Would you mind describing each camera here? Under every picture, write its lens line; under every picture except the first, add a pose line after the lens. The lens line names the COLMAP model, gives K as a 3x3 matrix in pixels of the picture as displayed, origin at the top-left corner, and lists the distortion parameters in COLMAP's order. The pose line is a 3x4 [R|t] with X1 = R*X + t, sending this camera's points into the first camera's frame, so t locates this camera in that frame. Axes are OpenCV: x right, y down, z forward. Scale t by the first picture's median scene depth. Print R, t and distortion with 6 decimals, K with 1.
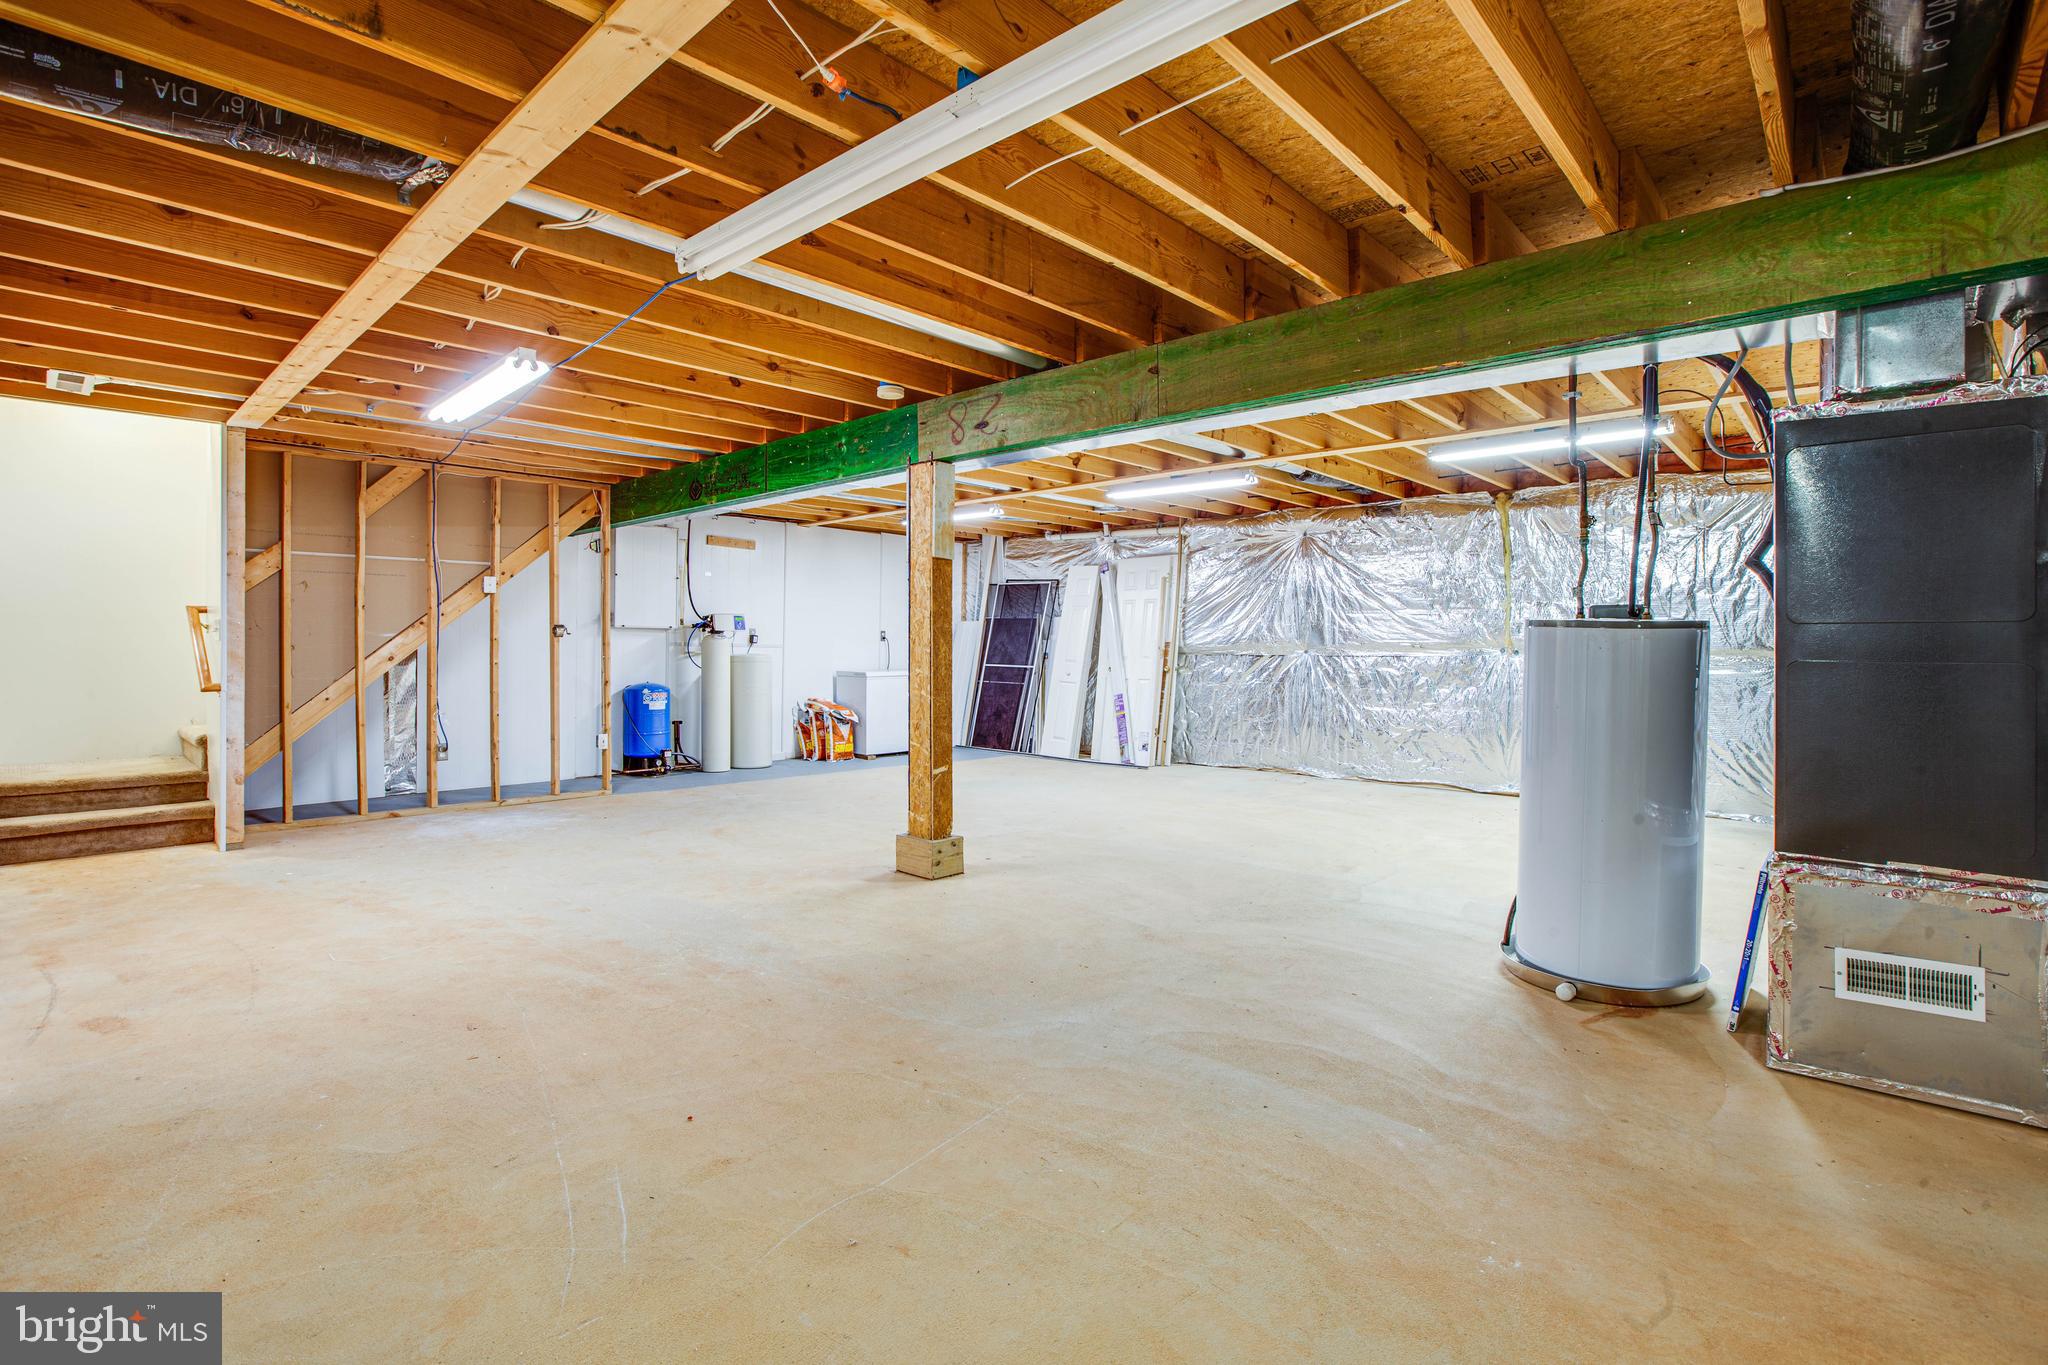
lens RADIAL K [[957.5, 0, 1035.7], [0, 957.5, 665.6], [0, 0, 1]] dist [-0.014746, 0.000168]
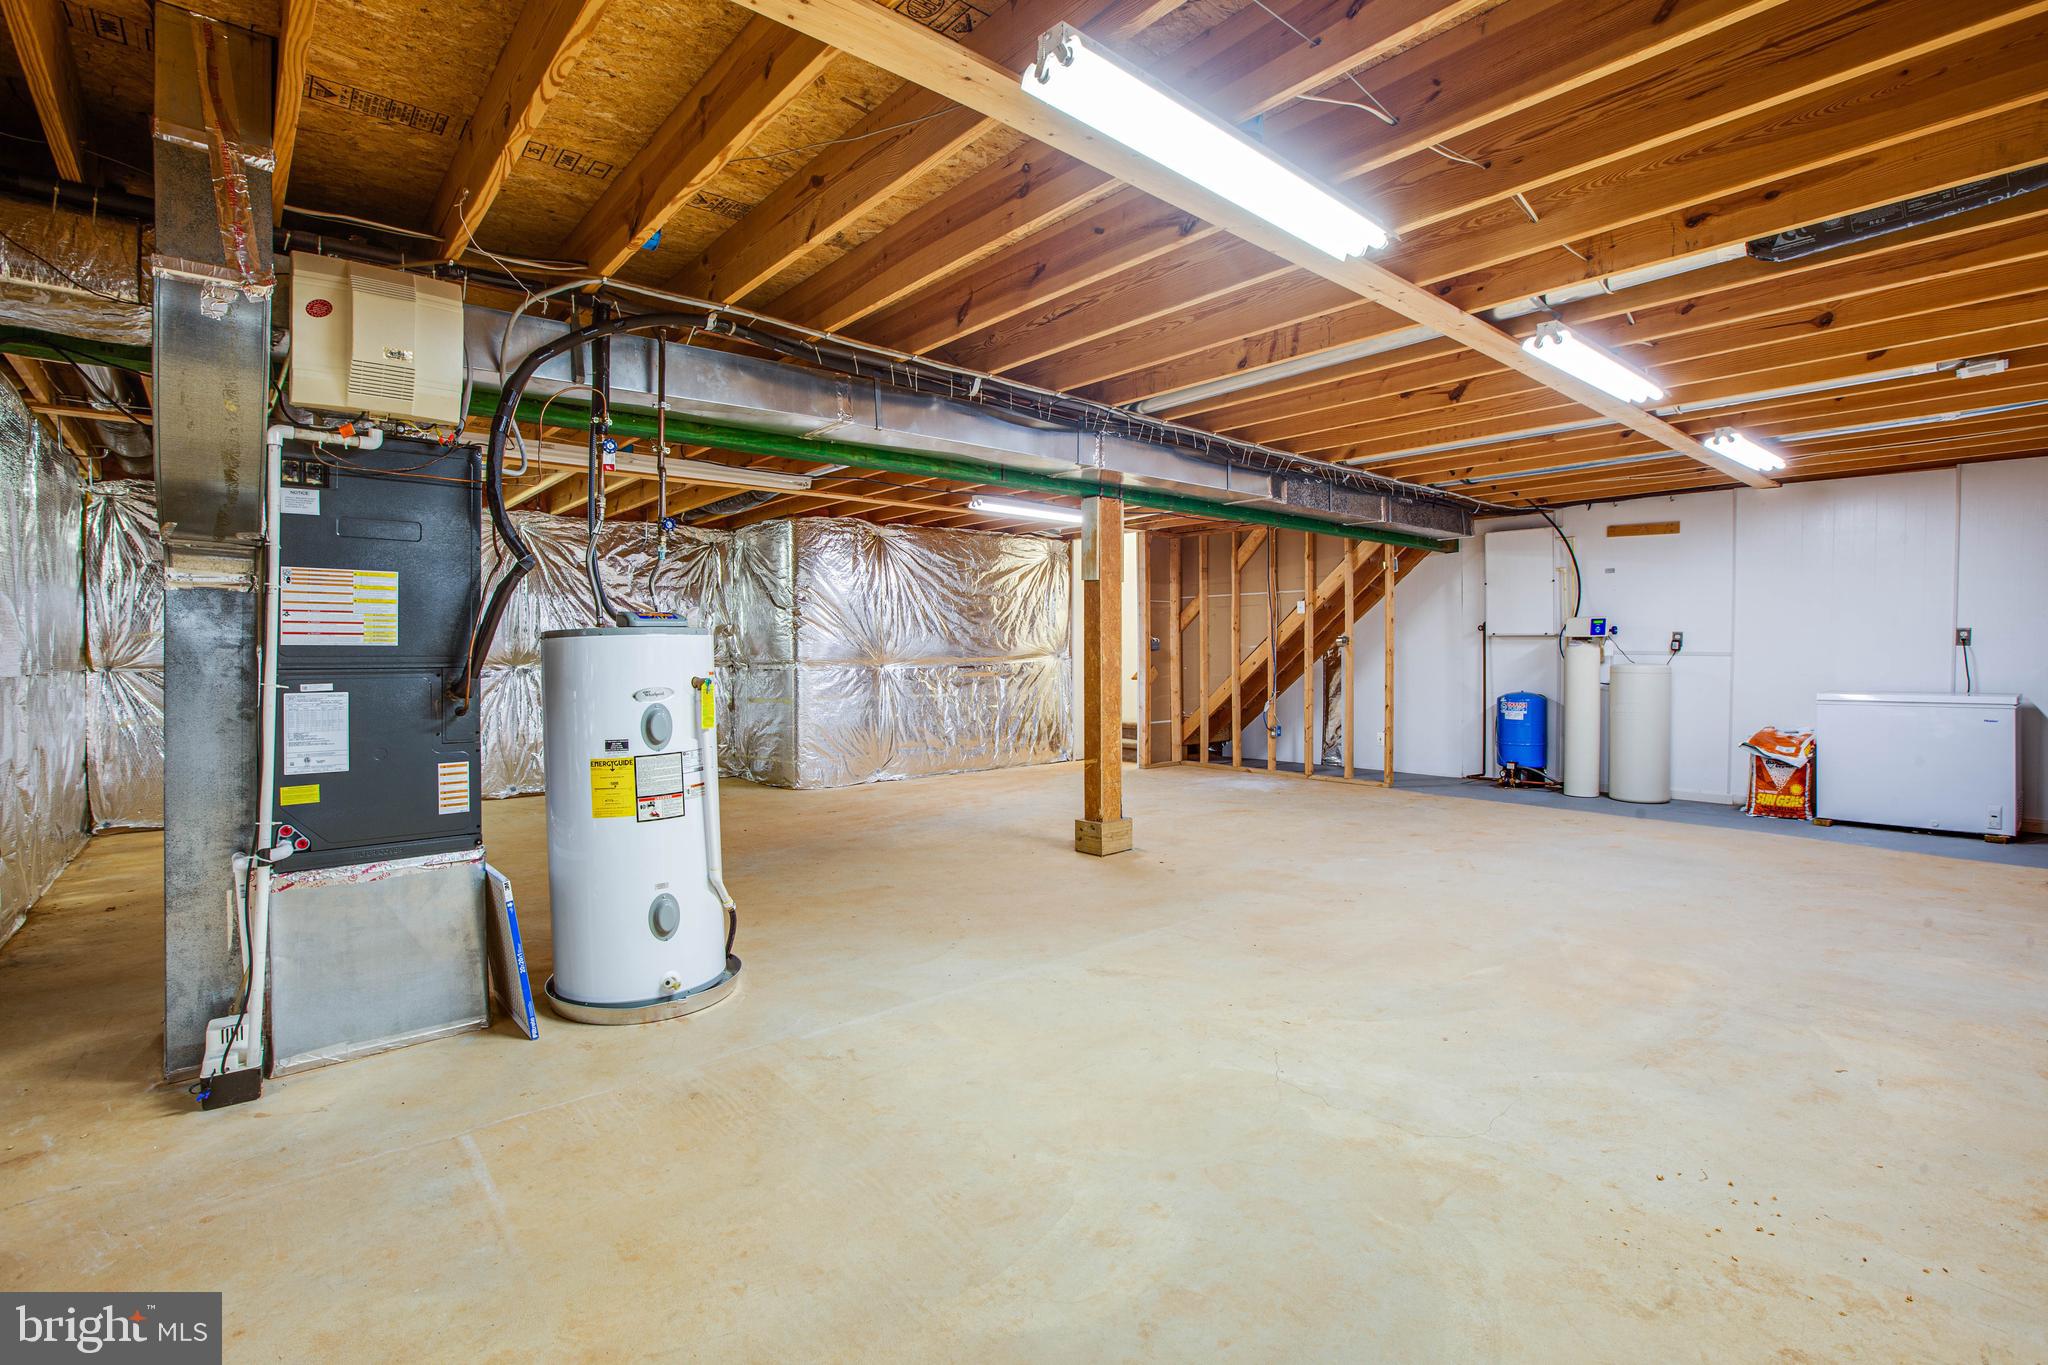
lens RADIAL K [[933.7, 0, 1023.5], [0, 933.7, 676.6], [0, 0, 1]] dist [-0.017538, 0.000642]
pose [[-0.124724, 0.017150, -0.992043, 0.593803], [-0.017844, 0.999650, 0.019525, -0.007469], [0.992031, 0.020138, -0.124375, 0.611656]]
